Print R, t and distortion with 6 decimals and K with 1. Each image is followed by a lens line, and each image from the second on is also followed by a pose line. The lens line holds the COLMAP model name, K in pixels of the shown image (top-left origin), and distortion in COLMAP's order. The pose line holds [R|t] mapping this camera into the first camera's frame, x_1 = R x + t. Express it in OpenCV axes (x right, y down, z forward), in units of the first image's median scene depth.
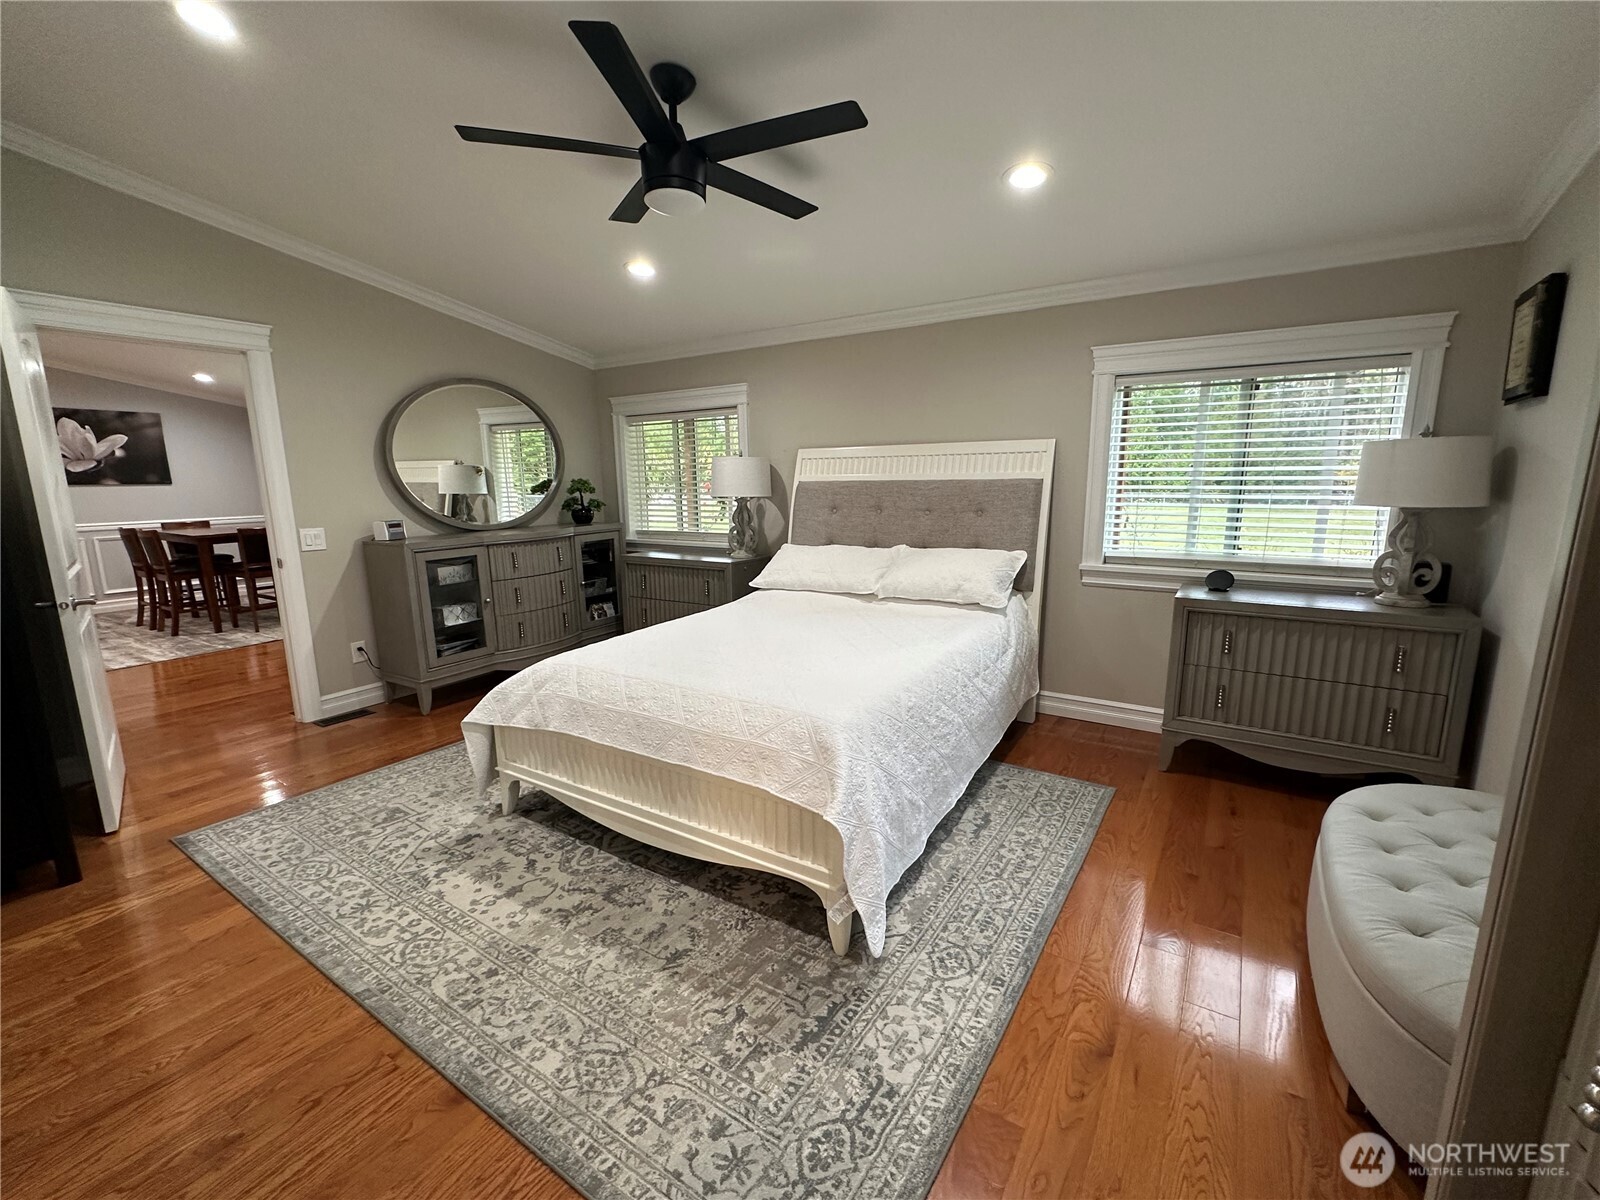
lens RADIAL K [[684.2, 0, 798.3], [0, 684.2, 603.9], [0, 0, 1]] dist [-0.002398, 0.001096]
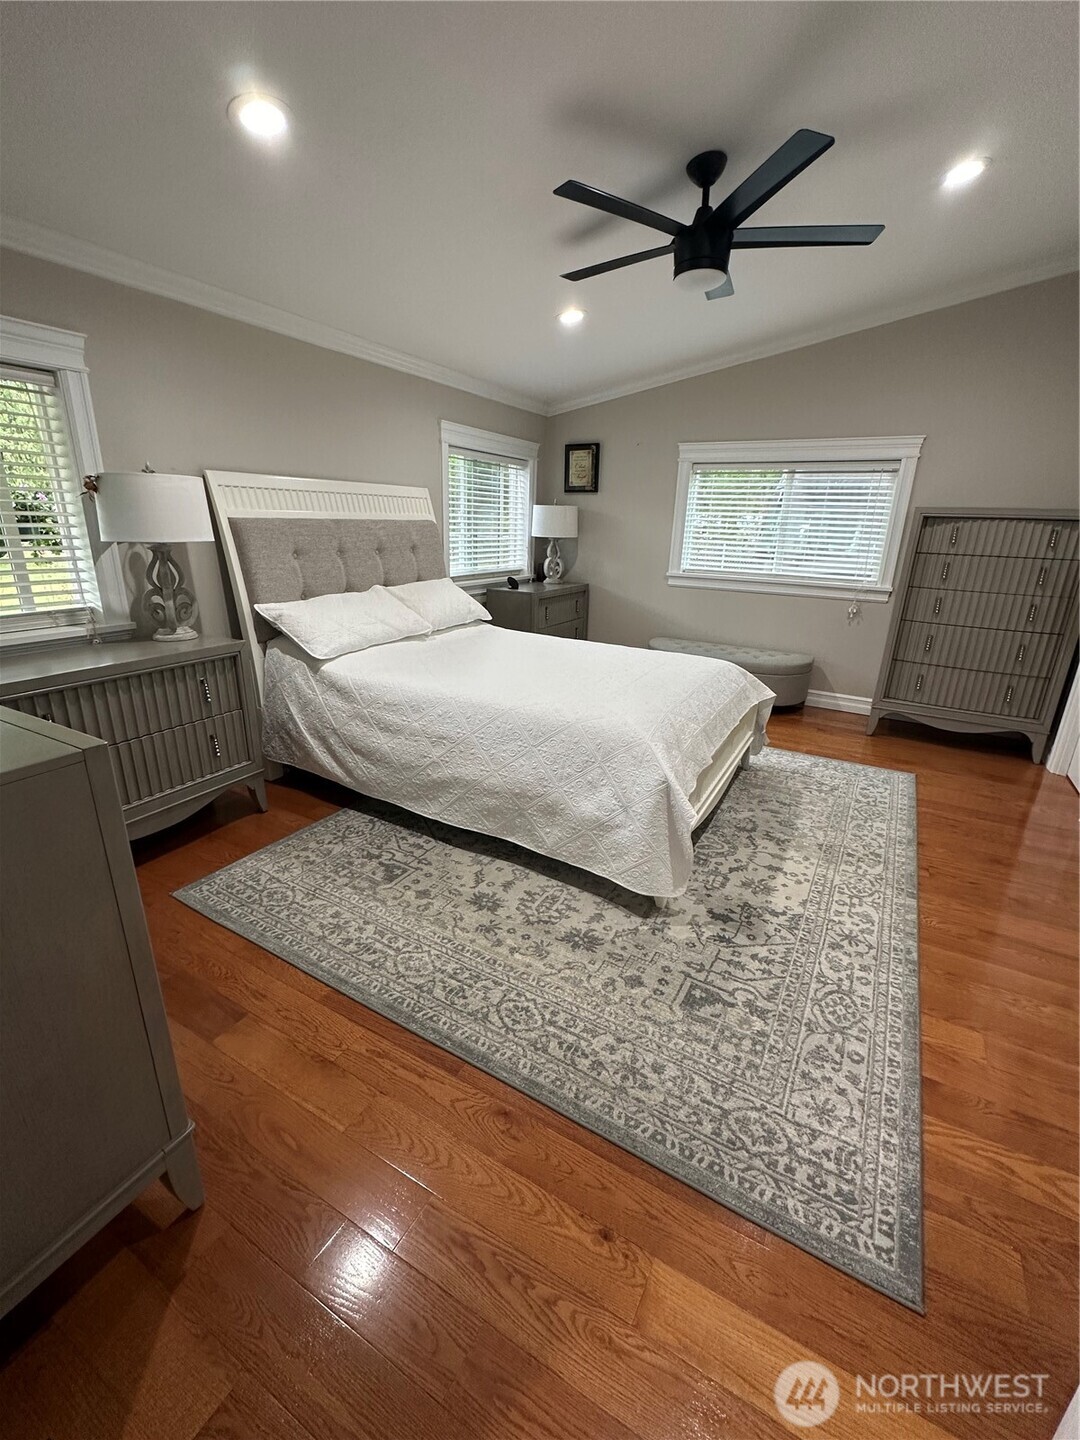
lens RADIAL K [[615.8, 0, 540.8], [0, 615.8, 723.7], [0, 0, 1]] dist [-0.002398, 0.001096]
pose [[-0.066237, -0.305024, 0.950038, -1.372713], [0.159162, 0.936708, 0.311842, -0.241532], [-0.985028, 0.171866, -0.013497, 1.389054]]
